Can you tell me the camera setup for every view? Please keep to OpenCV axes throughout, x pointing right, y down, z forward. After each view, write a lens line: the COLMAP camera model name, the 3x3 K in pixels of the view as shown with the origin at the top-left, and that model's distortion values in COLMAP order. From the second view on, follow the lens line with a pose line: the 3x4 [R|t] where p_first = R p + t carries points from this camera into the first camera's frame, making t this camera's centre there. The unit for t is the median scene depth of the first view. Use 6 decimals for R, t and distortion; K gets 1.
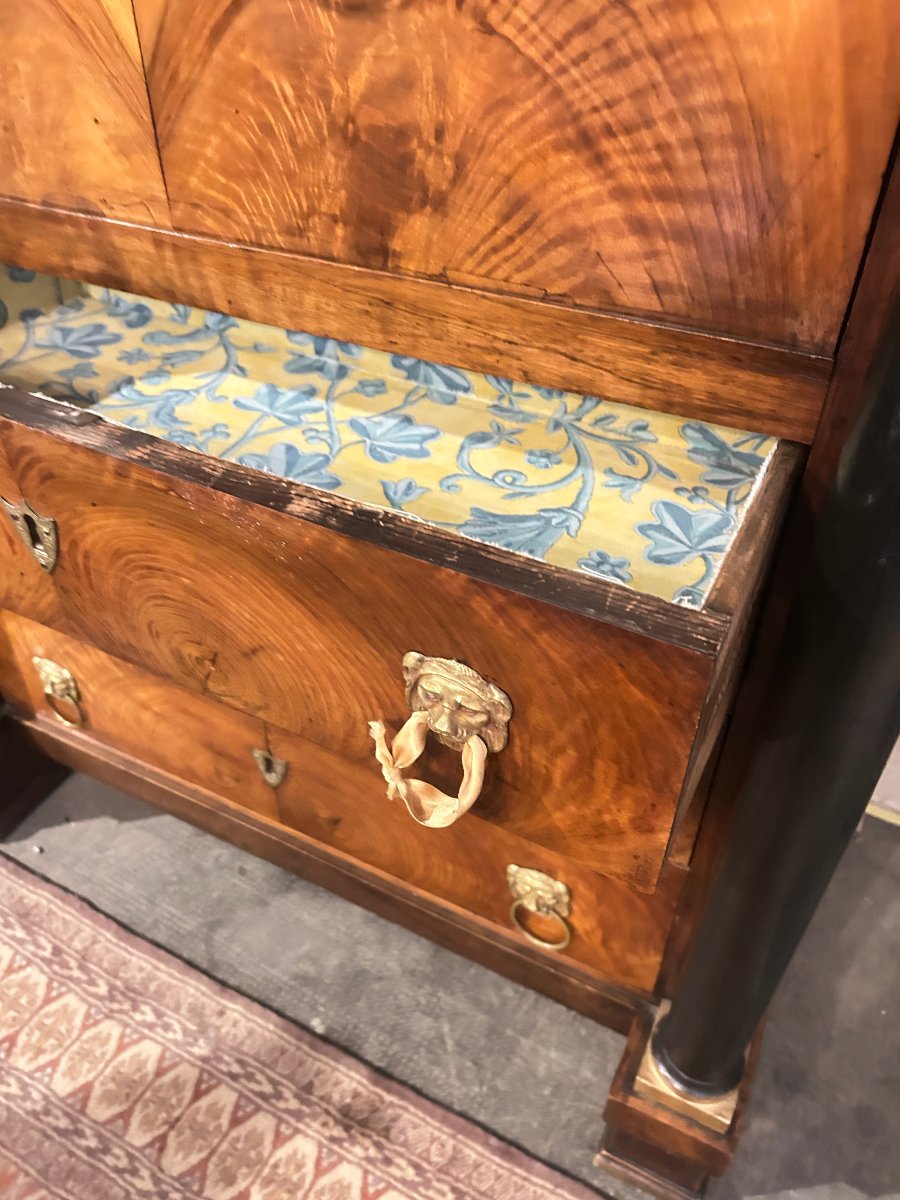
lens RADIAL K [[921.6, 0, 454.6], [0, 921.6, 591.4], [0, 0, 1]] dist [0.044471, -0.056780]
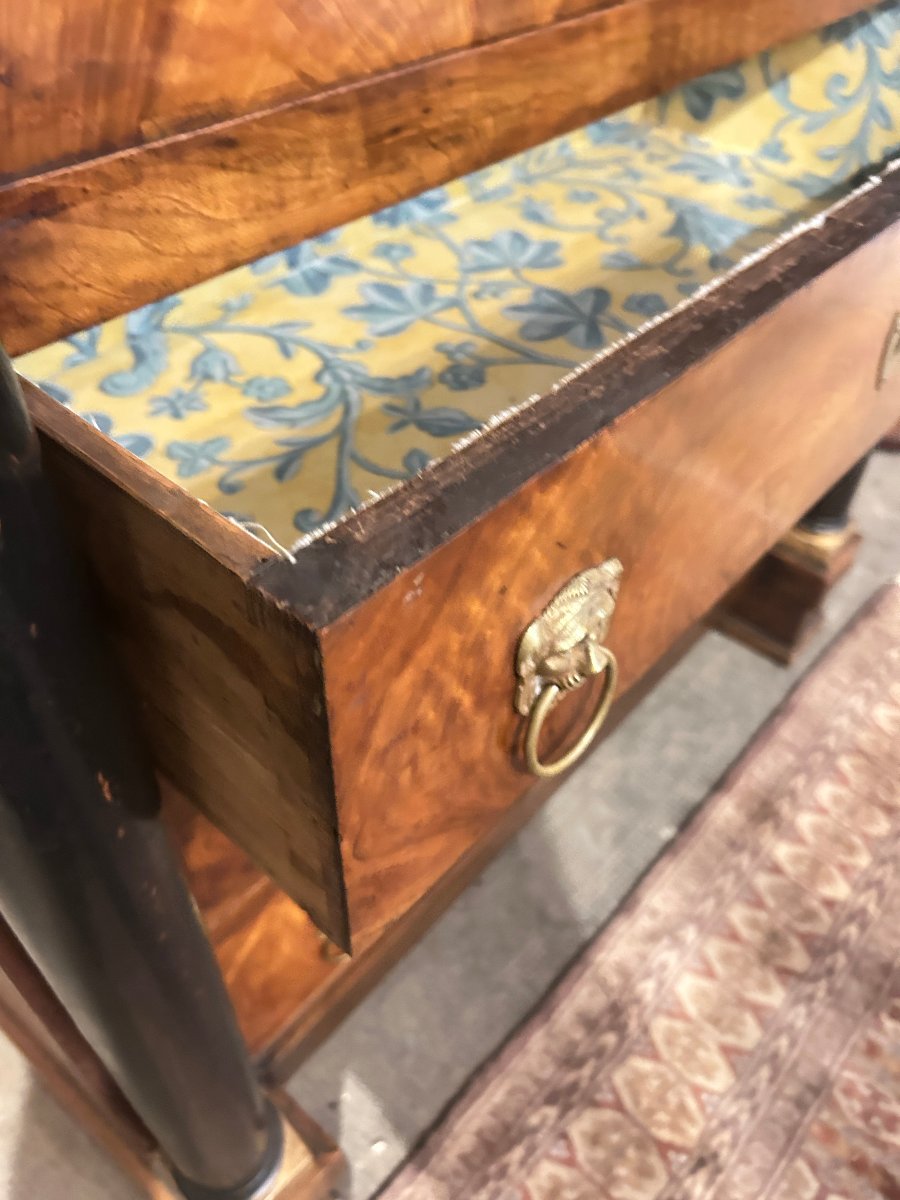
lens RADIAL K [[921.6, 0, 454.6], [0, 921.6, 591.4], [0, 0, 1]] dist [0.044471, -0.056780]
pose [[0.240615, -0.664500, 0.707492, -0.788146], [0.612916, 0.669216, 0.420100, -0.302178], [-0.752621, 0.332551, 0.568306, 0.526356]]
